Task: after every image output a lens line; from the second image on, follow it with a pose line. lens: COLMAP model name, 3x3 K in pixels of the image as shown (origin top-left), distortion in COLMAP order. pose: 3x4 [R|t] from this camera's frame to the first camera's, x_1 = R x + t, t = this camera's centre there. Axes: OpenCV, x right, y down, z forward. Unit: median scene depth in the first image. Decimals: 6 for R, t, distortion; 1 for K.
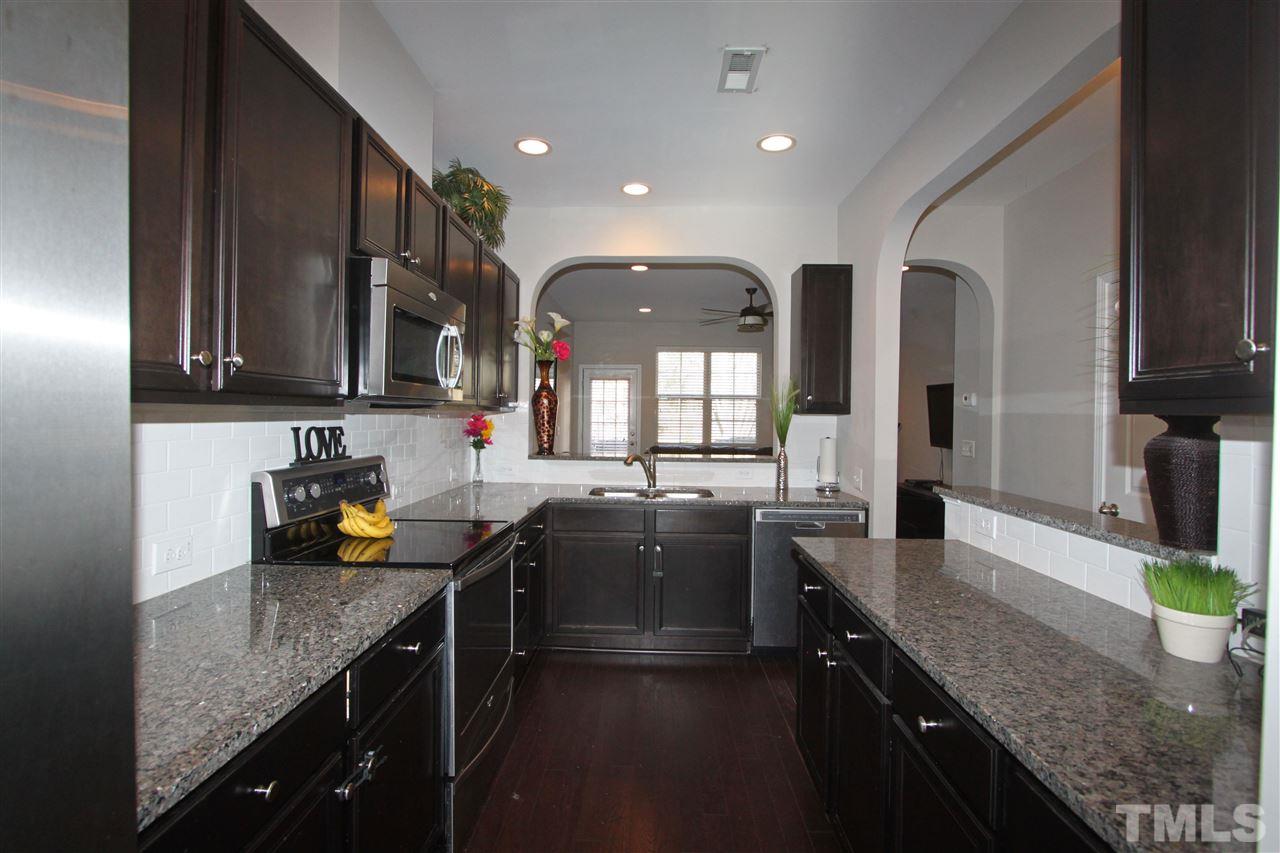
lens RADIAL K [[588.8, 0, 632.5], [0, 588.8, 418.9], [0, 0, 1]] dist [-0.016279, 0.000183]
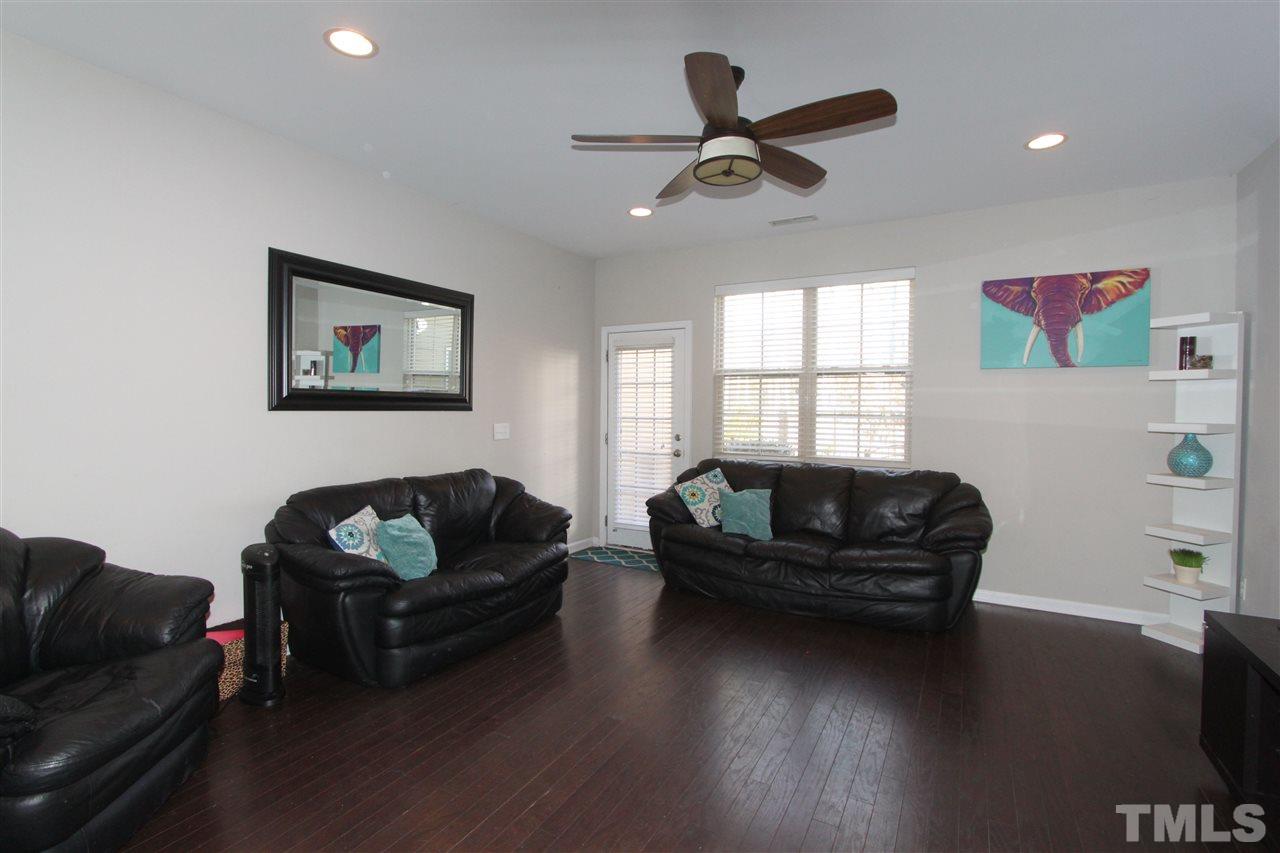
lens RADIAL K [[588.8, 0, 632.5], [0, 588.8, 418.9], [0, 0, 1]] dist [-0.016279, 0.000183]
pose [[0.886276, 0.005666, -0.463122, 0.236494], [-0.000577, 0.999938, 0.011130, 0.000060], [0.463157, -0.009598, 0.886224, 0.452450]]
